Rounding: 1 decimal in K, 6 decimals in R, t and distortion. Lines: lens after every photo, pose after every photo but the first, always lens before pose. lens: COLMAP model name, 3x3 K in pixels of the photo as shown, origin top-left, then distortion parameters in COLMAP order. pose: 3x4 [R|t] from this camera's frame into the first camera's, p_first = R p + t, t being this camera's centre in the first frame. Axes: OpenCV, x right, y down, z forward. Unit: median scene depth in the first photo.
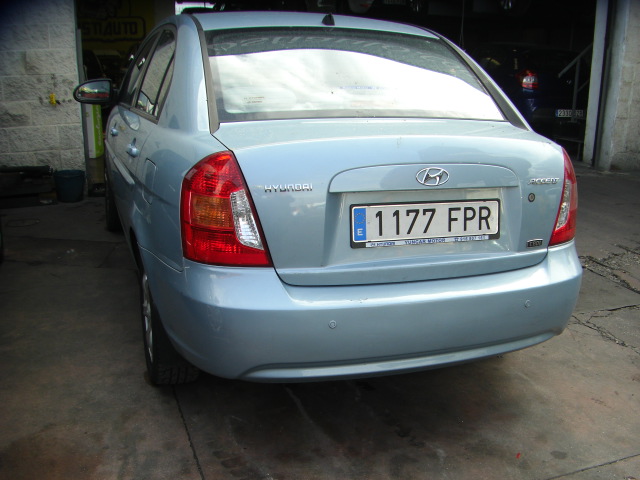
lens RADIAL K [[717.7, 0, 318.0], [0, 717.7, 243.5], [0, 0, 1]] dist [-0.206015, 0.000000]
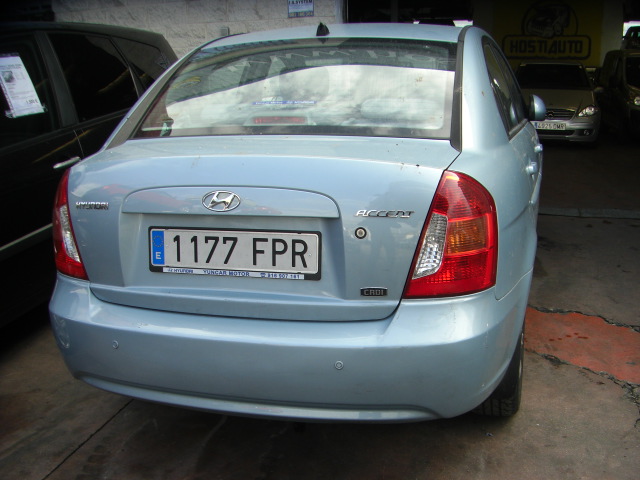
lens RADIAL K [[717.7, 0, 319.1], [0, 717.7, 240.2], [0, 0, 1]] dist [-0.206015, 0.000000]
pose [[0.822952, 0.077903, -0.562744, 0.742169], [-0.094809, 0.995495, -0.000837, -0.053975], [0.560144, 0.054042, 0.826631, 0.321821]]
